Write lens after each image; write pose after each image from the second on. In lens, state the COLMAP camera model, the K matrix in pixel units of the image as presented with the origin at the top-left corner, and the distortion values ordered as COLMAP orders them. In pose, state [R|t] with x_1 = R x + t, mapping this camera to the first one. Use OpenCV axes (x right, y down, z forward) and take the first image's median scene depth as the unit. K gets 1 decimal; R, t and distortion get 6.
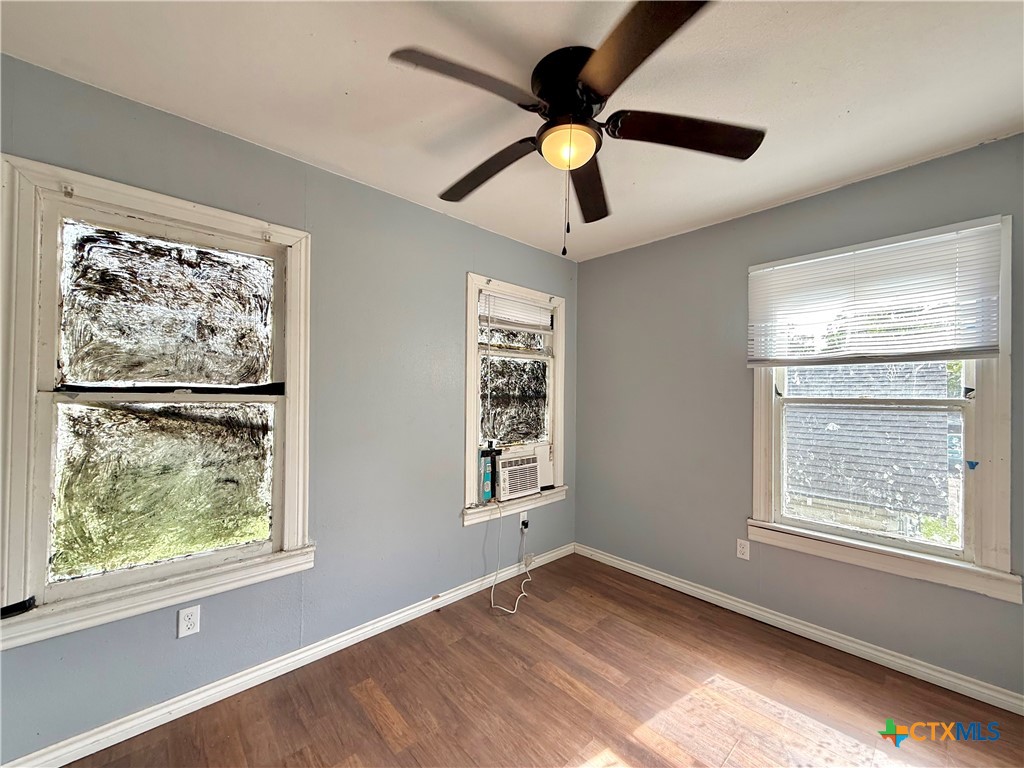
lens RADIAL K [[406.5, 0, 505.9], [0, 406.5, 387.0], [0, 0, 1]] dist [-0.004563, 0.001496]
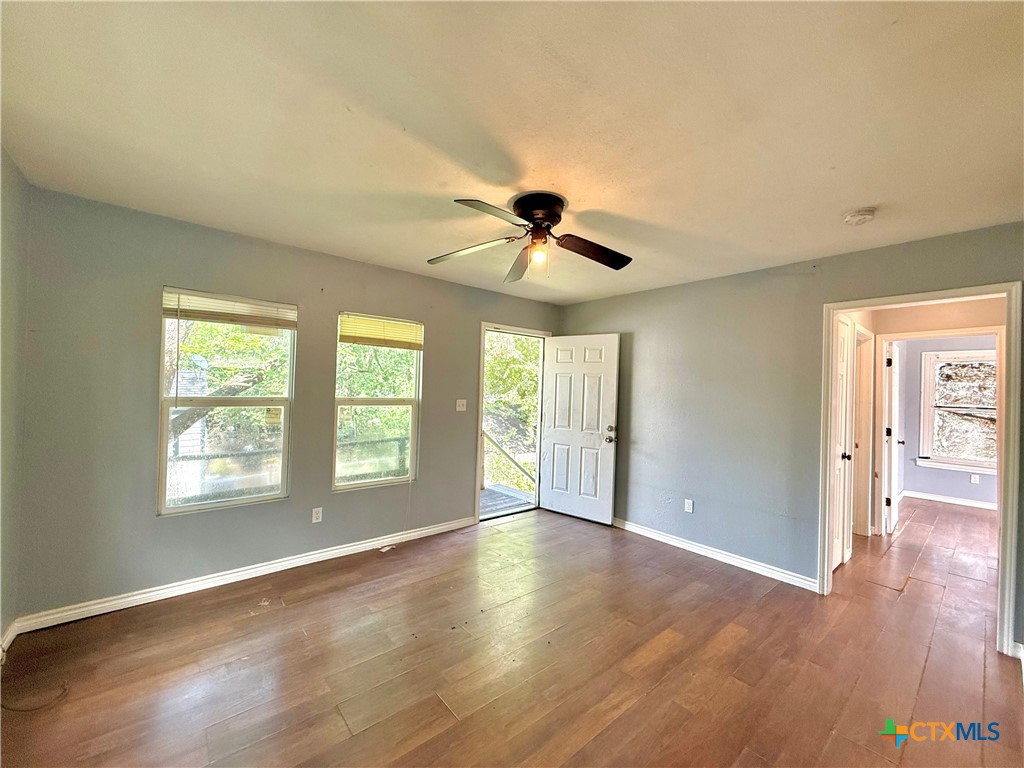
lens RADIAL K [[406.5, 0, 515.9], [0, 406.5, 383.1], [0, 0, 1]] dist [-0.004563, 0.001496]
pose [[-0.061016, -0.027554, -0.997756, 2.752844], [-0.019103, 0.999468, -0.026433, -0.036823], [0.997954, 0.017447, -0.061510, -2.530966]]
